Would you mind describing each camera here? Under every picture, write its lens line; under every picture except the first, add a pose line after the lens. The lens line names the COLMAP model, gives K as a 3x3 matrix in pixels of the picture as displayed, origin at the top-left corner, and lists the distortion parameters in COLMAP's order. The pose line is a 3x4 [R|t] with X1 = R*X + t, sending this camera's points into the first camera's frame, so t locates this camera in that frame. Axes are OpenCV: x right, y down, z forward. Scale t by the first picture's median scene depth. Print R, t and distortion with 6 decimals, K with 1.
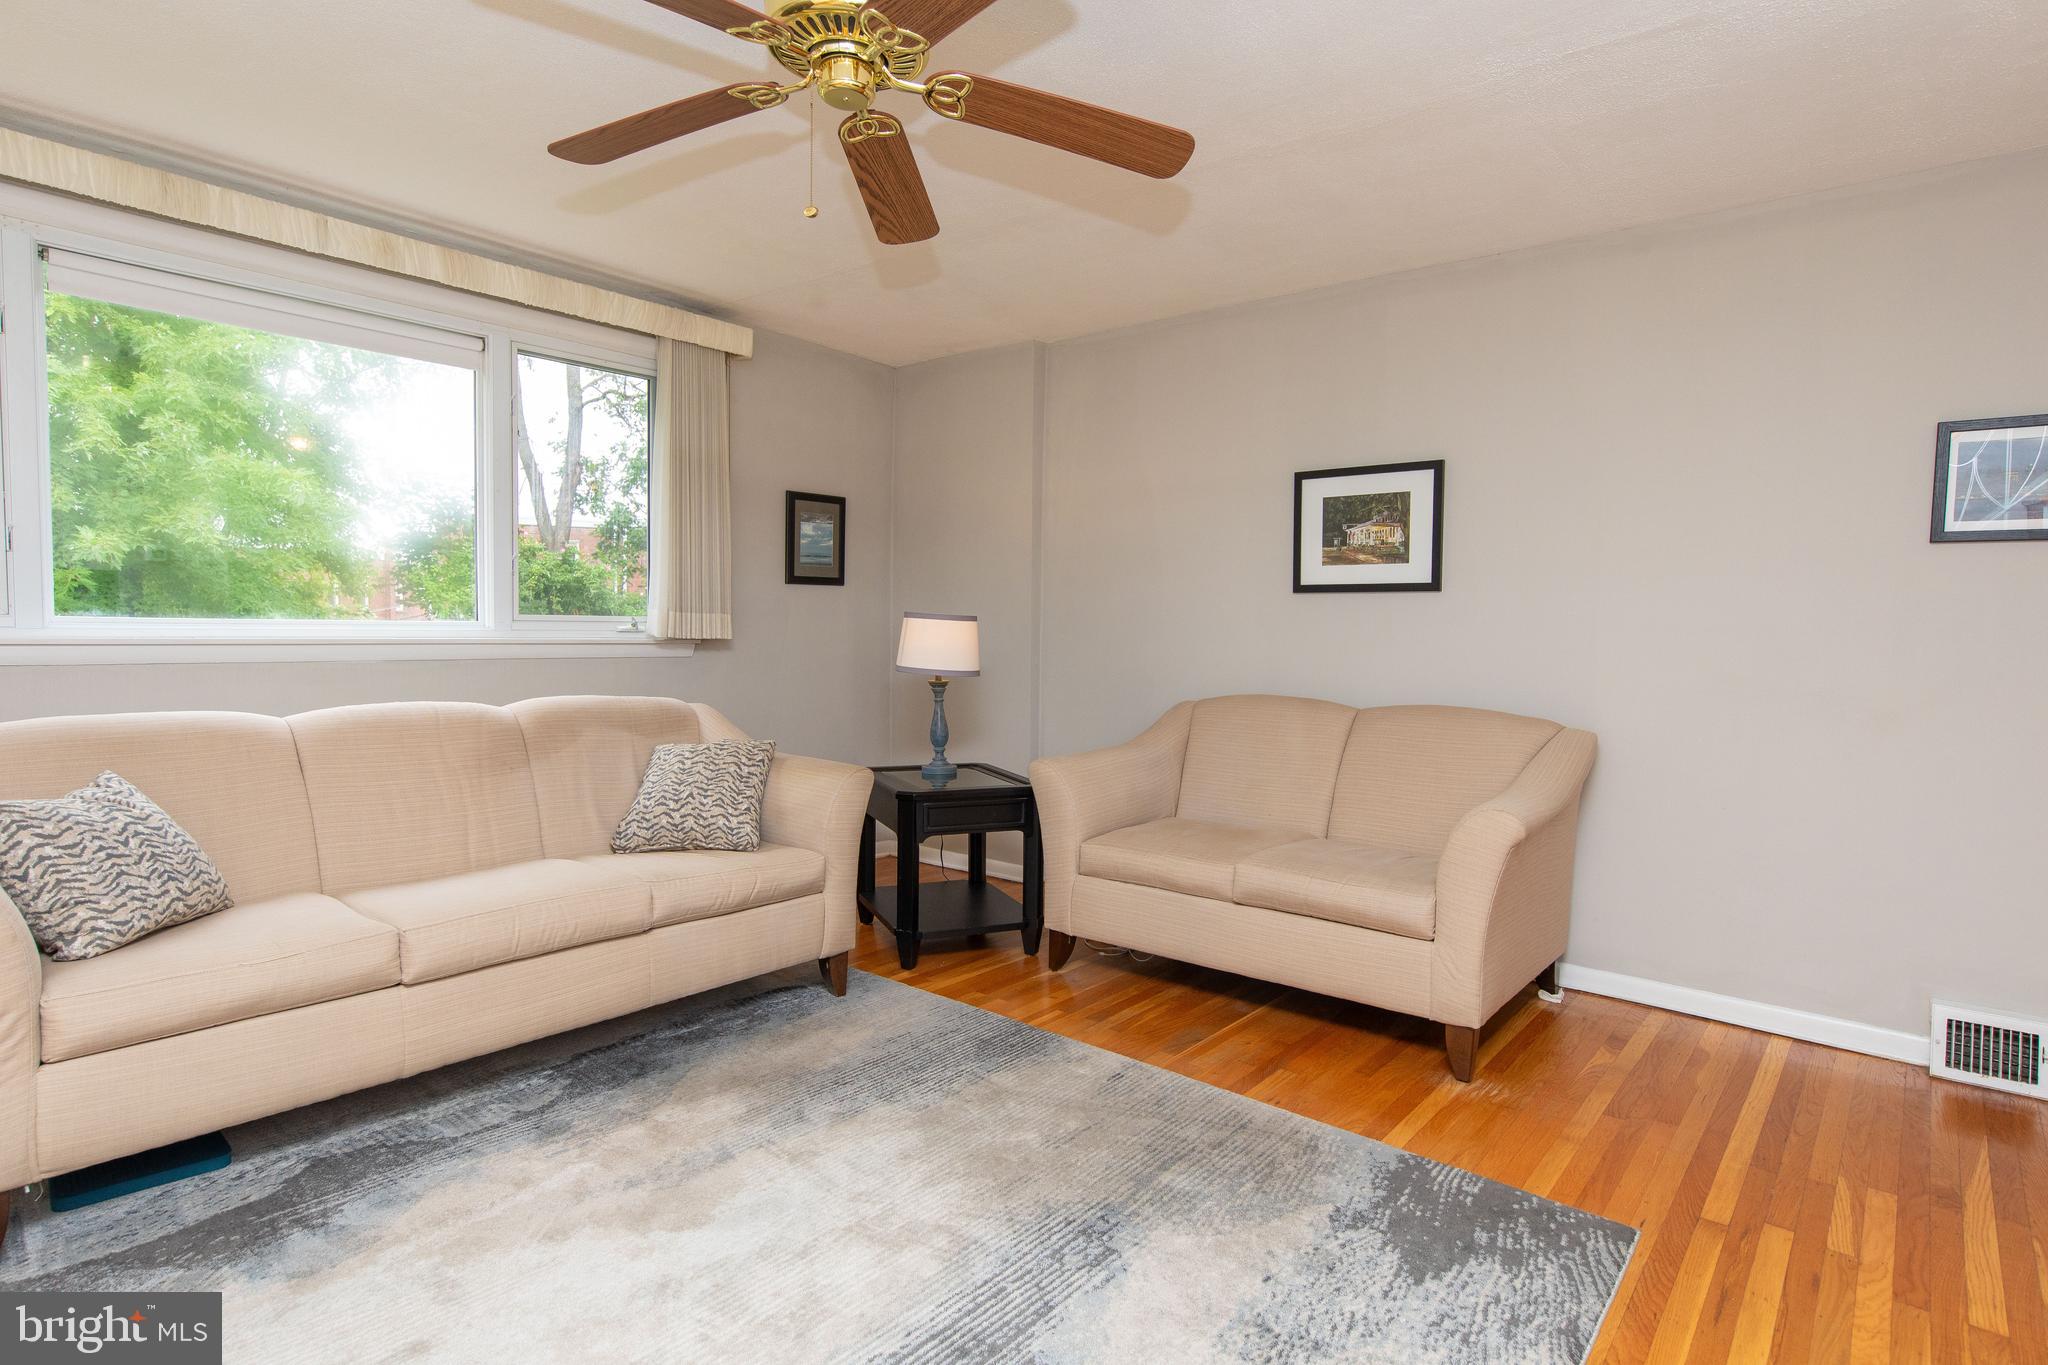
lens RADIAL K [[1084.4, 0, 1024.0], [0, 1084.4, 682.5], [0, 0, 1]] dist [0.001118, -0.000081]
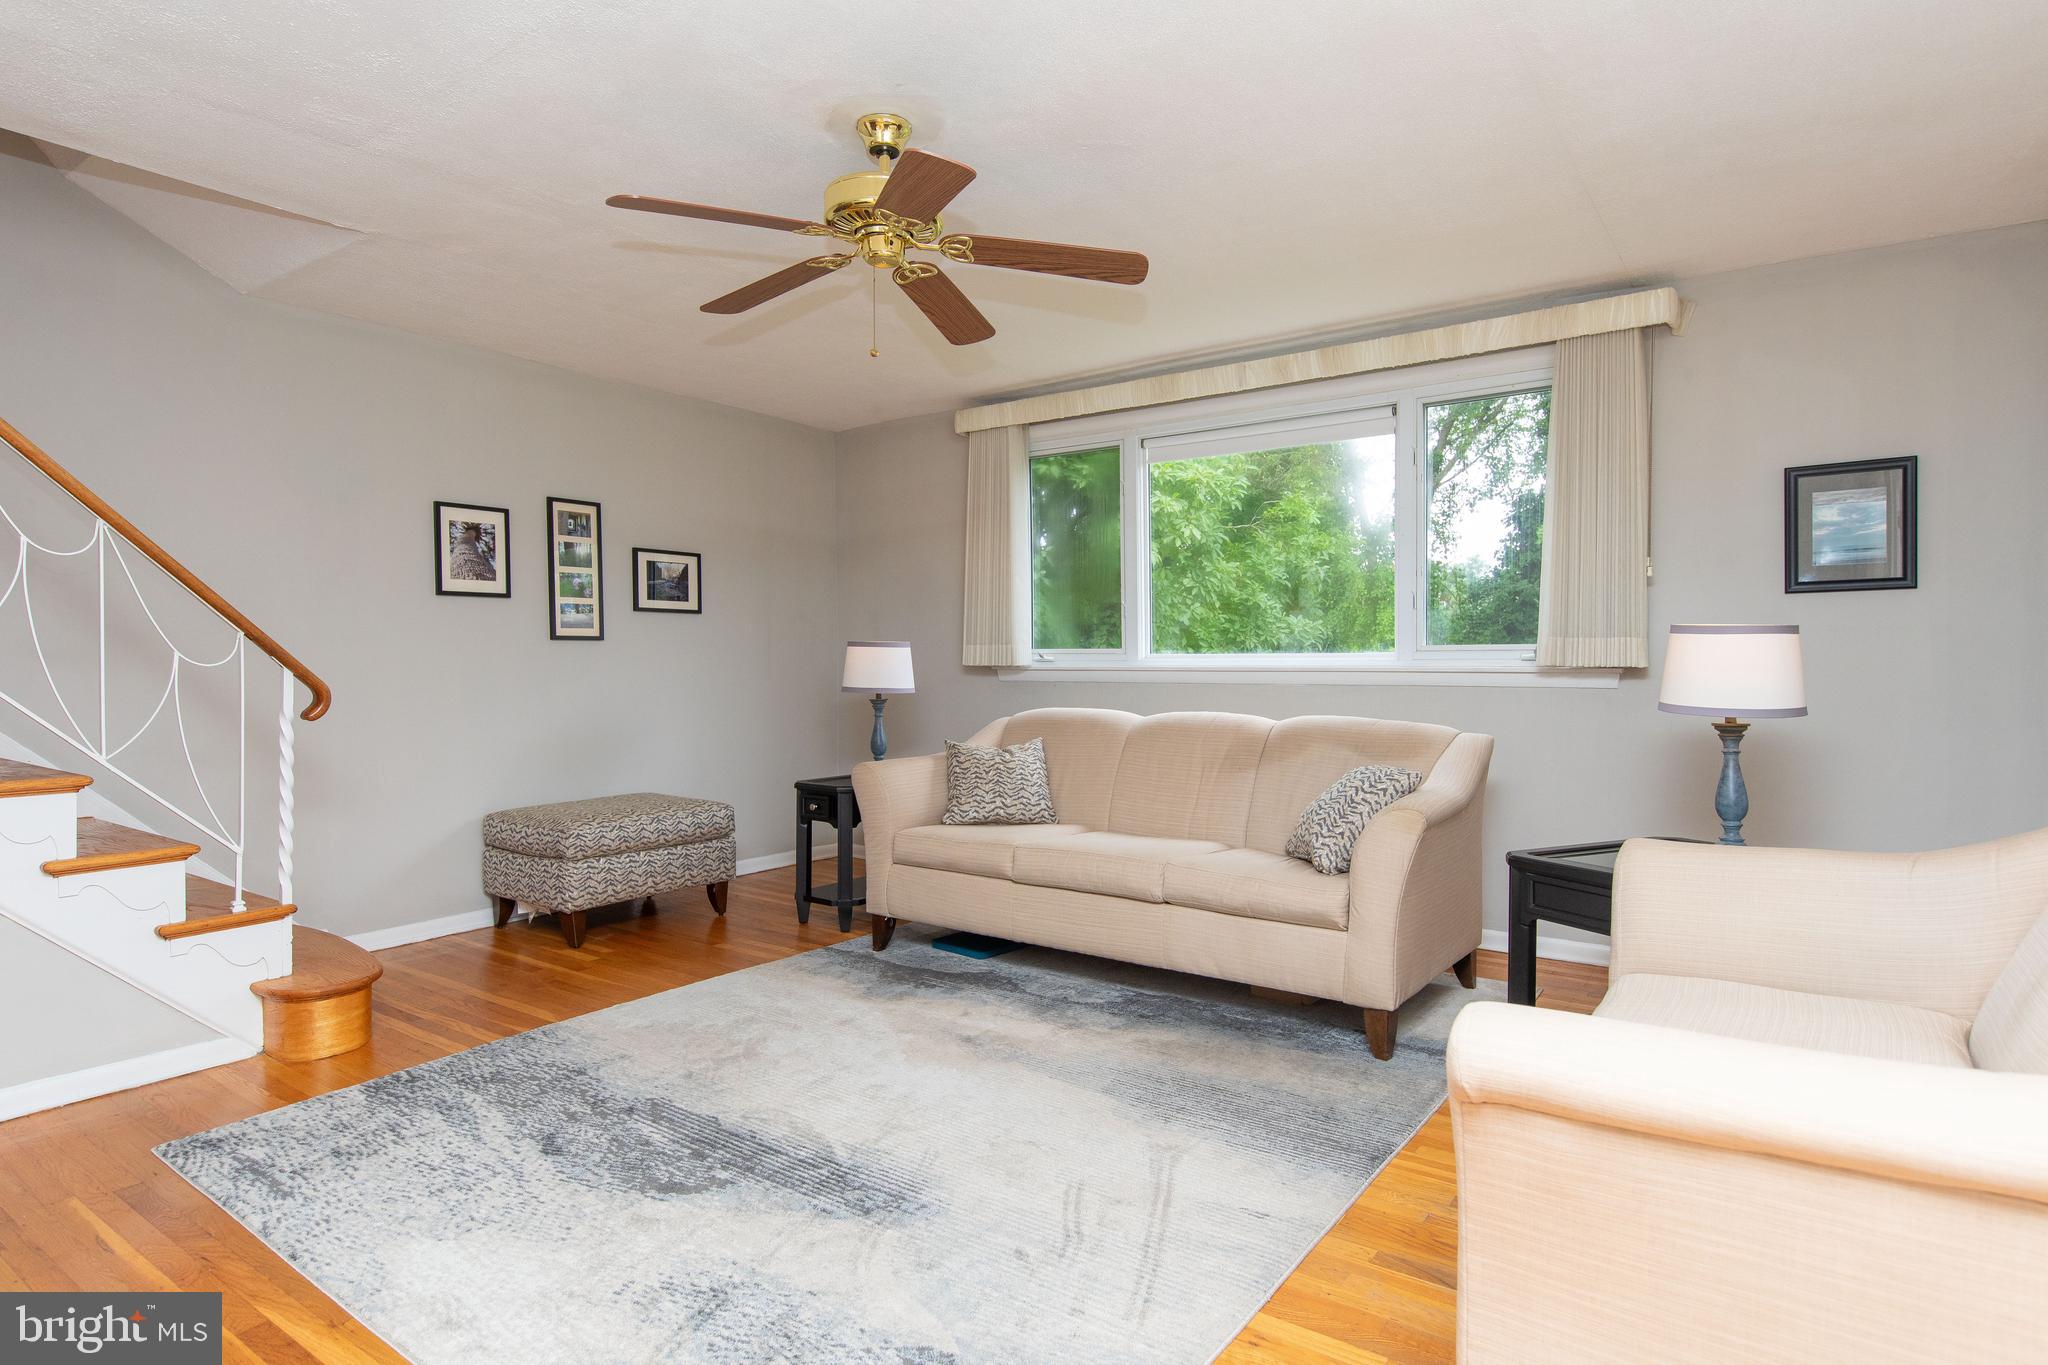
lens RADIAL K [[1075.3, 0, 1024.0], [0, 1075.3, 682.5], [0, 0, 1]] dist [0.027642, -0.000026]
pose [[0.073949, 0.011976, -0.997190, 1.371380], [-0.044770, 0.998960, 0.008677, -0.038462], [0.996257, 0.044002, 0.074408, 1.210770]]
